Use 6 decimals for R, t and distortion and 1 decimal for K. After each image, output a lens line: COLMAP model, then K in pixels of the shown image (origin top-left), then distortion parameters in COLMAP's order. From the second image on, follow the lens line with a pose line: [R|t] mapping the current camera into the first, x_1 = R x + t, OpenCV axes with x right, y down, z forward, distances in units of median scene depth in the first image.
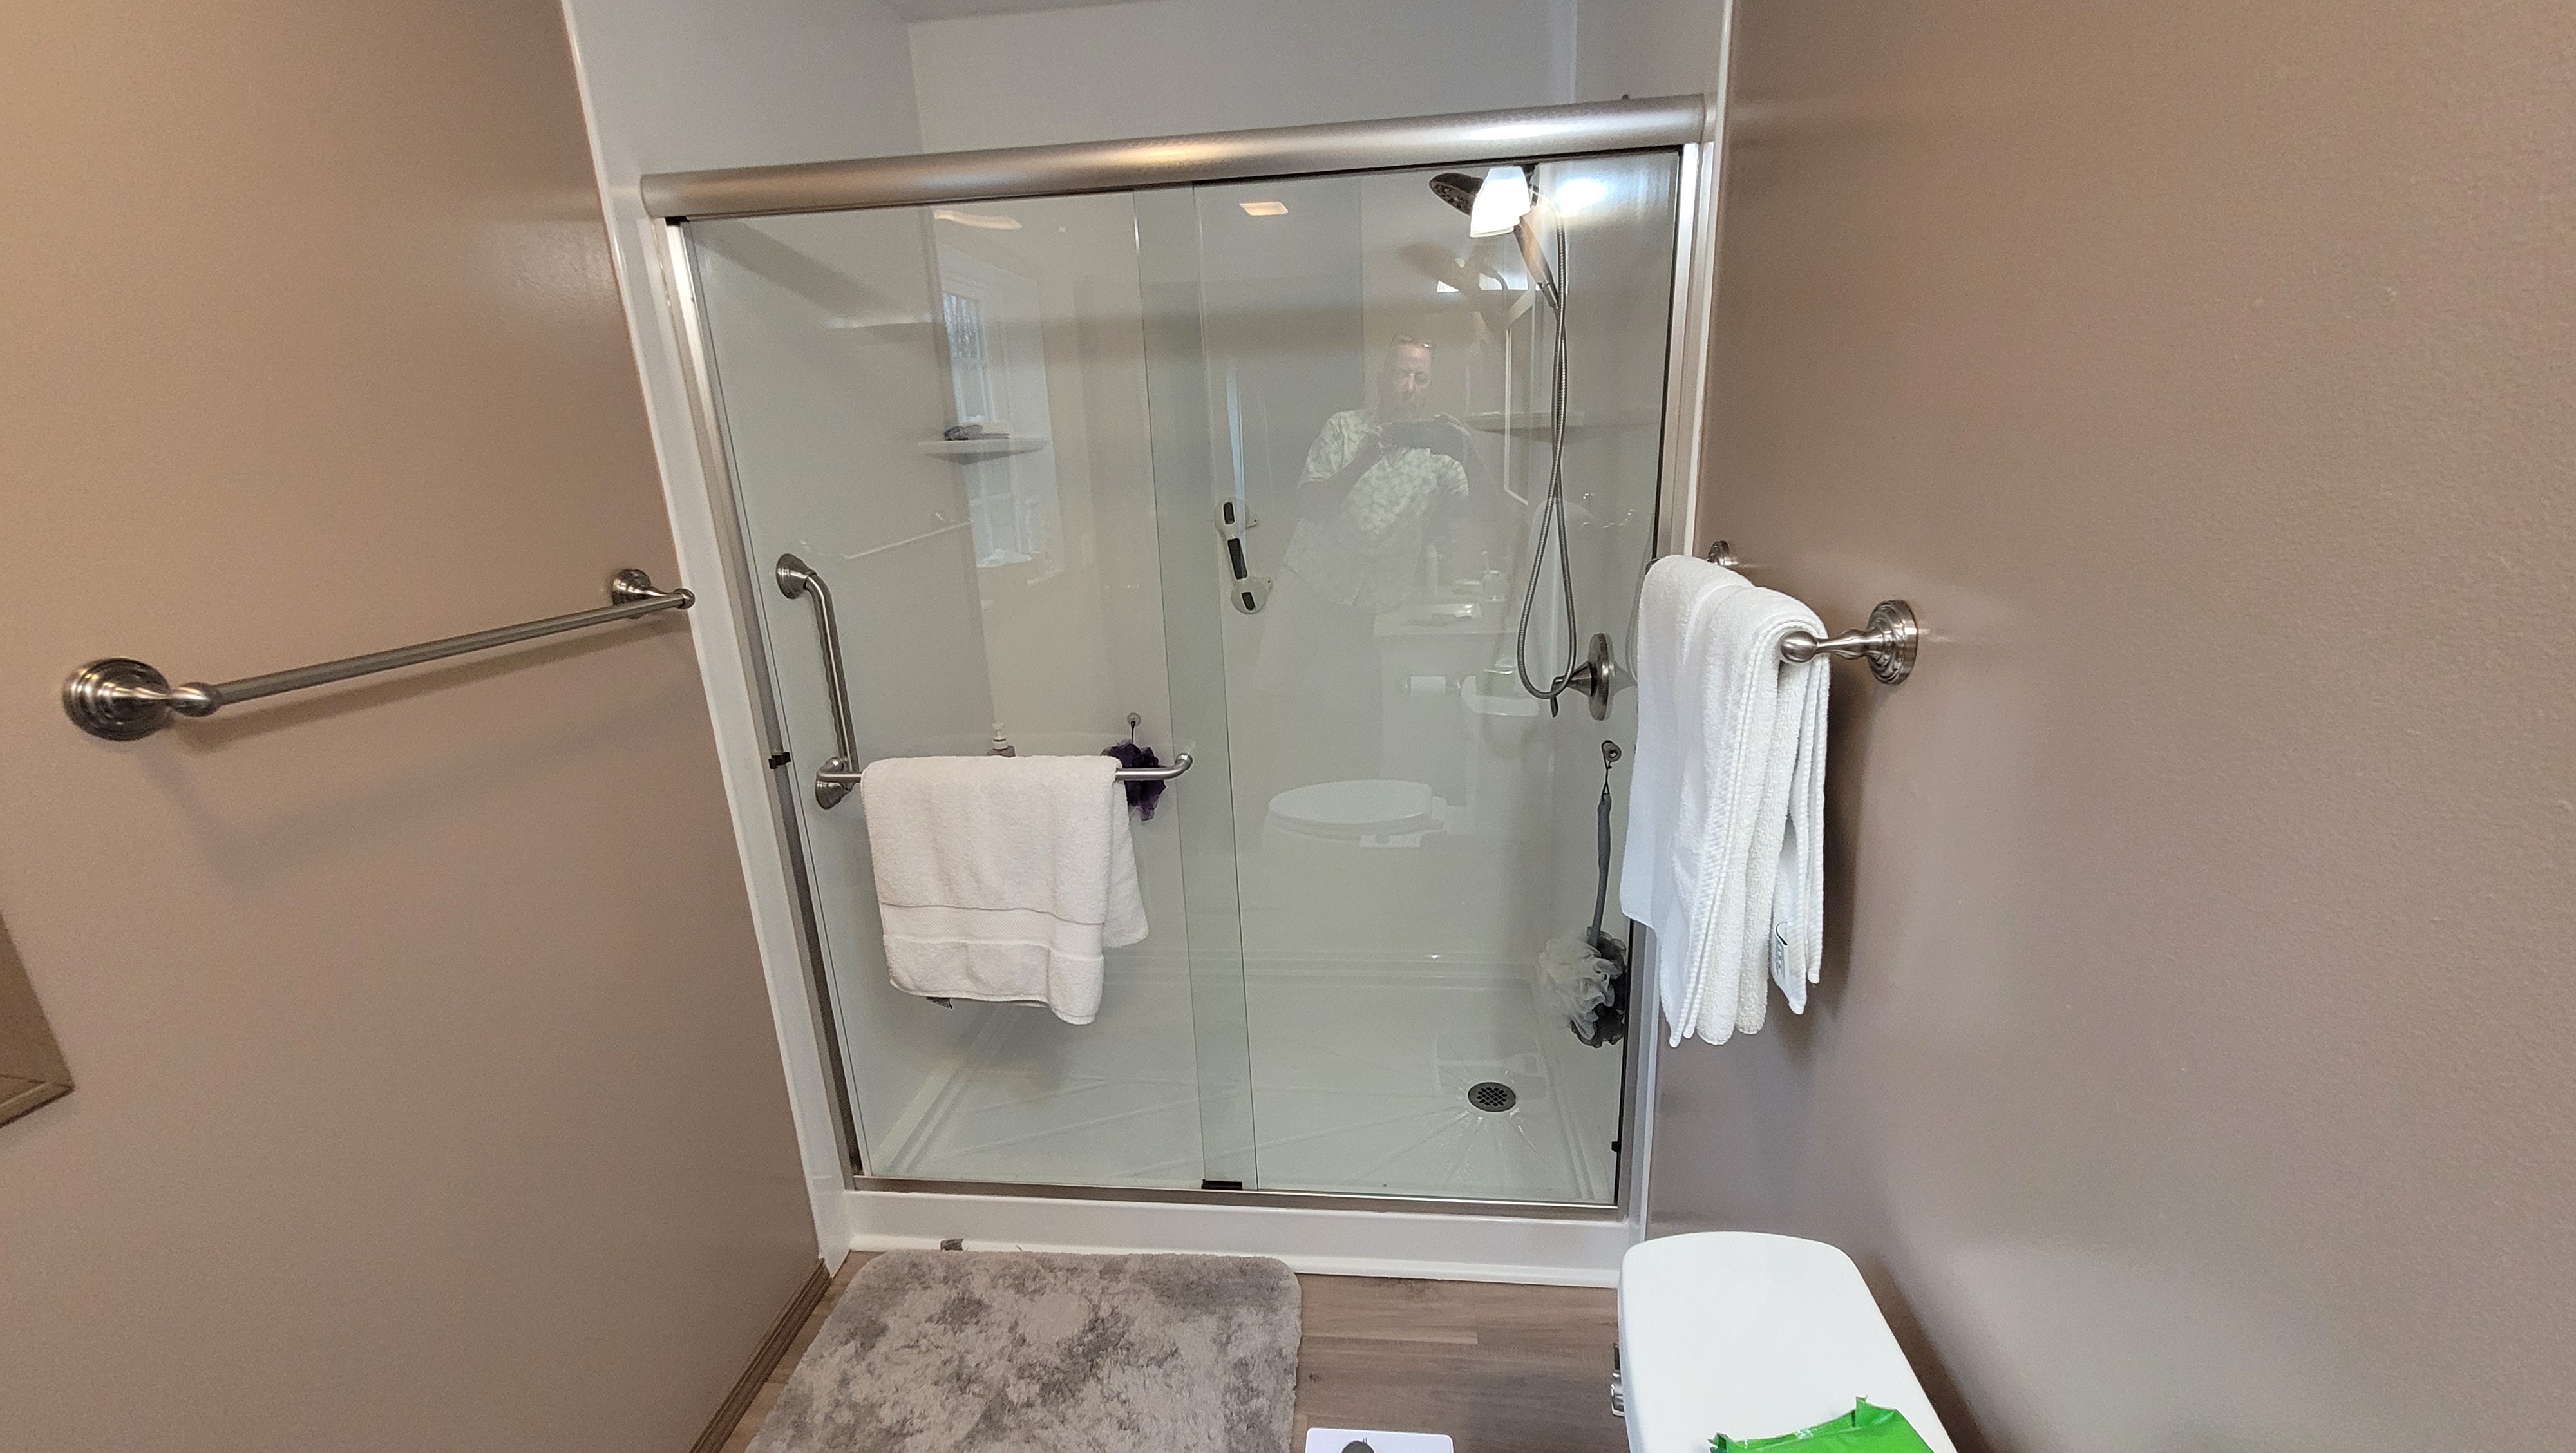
lens RADIAL K [[1007.3, 0, 1298.9], [0, 1007.3, 723.2], [0, 0, 1]] dist [-0.001054, -0.000157]
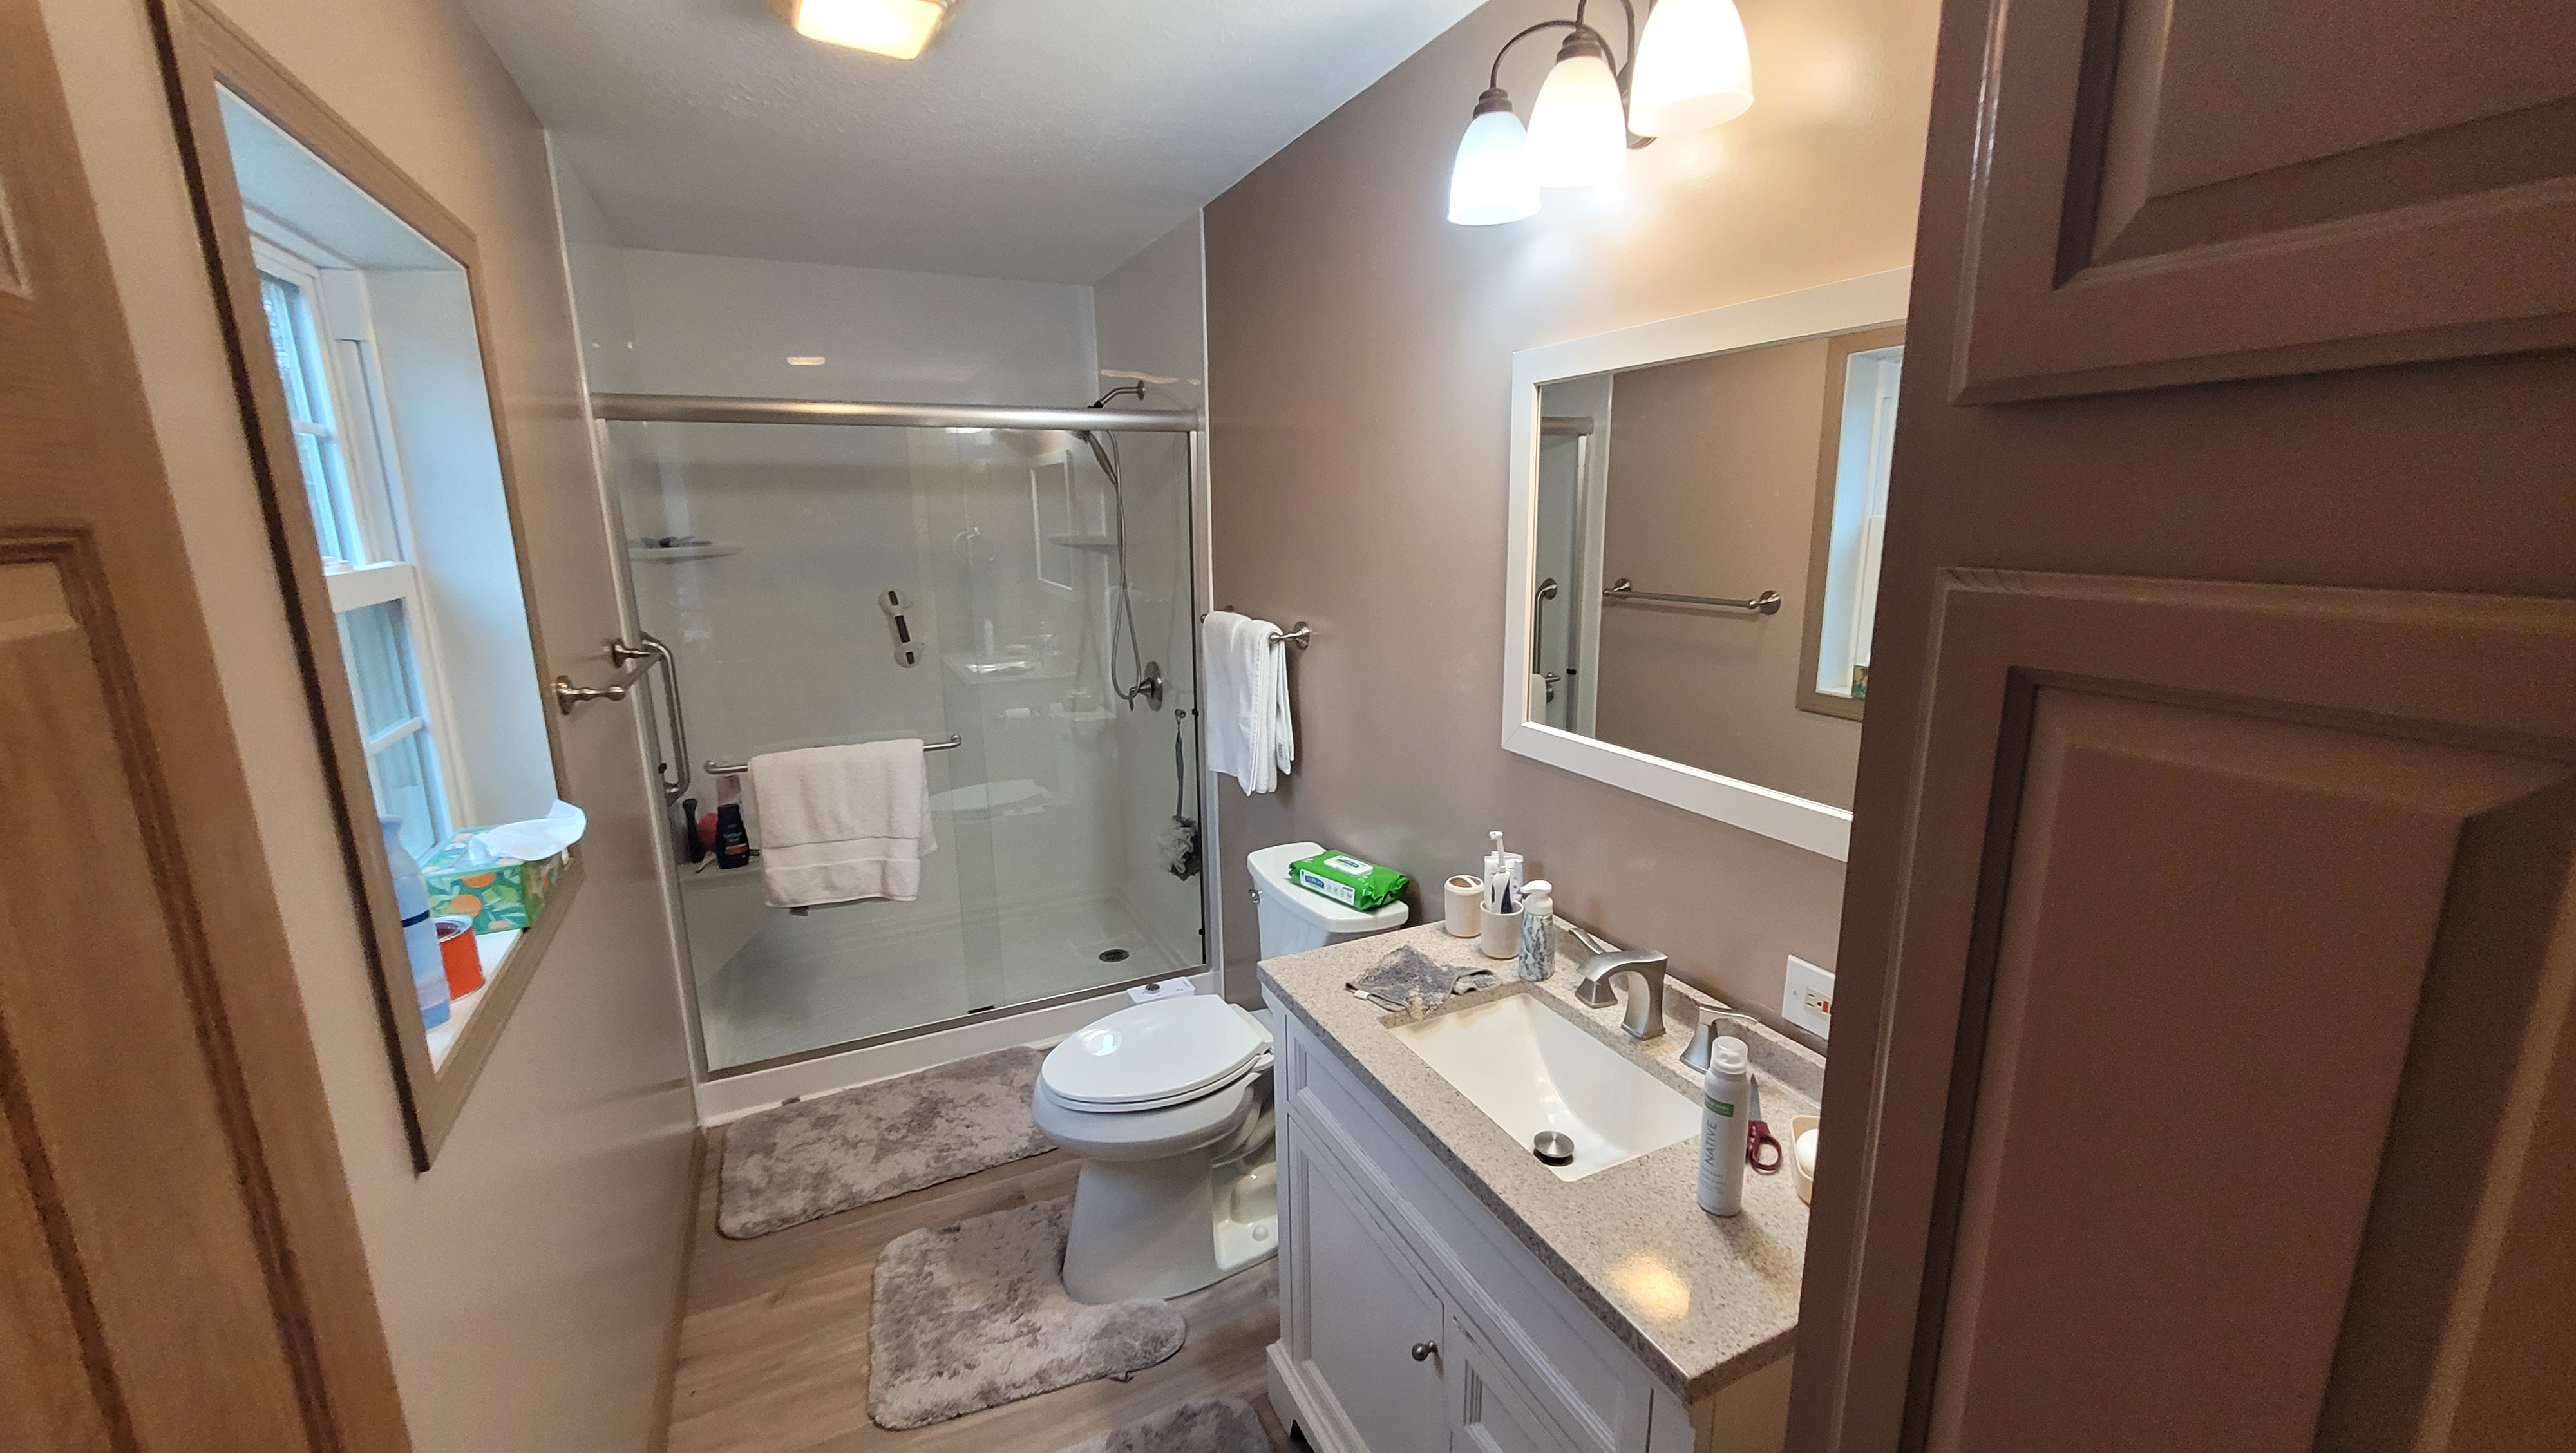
lens RADIAL K [[1007.3, 0, 1287.2], [0, 1007.3, 725.6], [0, 0, 1]] dist [-0.001054, -0.000157]
pose [[0.855132, -0.083983, 0.511563, -0.479272], [0.122679, 0.991545, -0.042288, 0.147326], [-0.503686, 0.098920, 0.858205, -0.725816]]
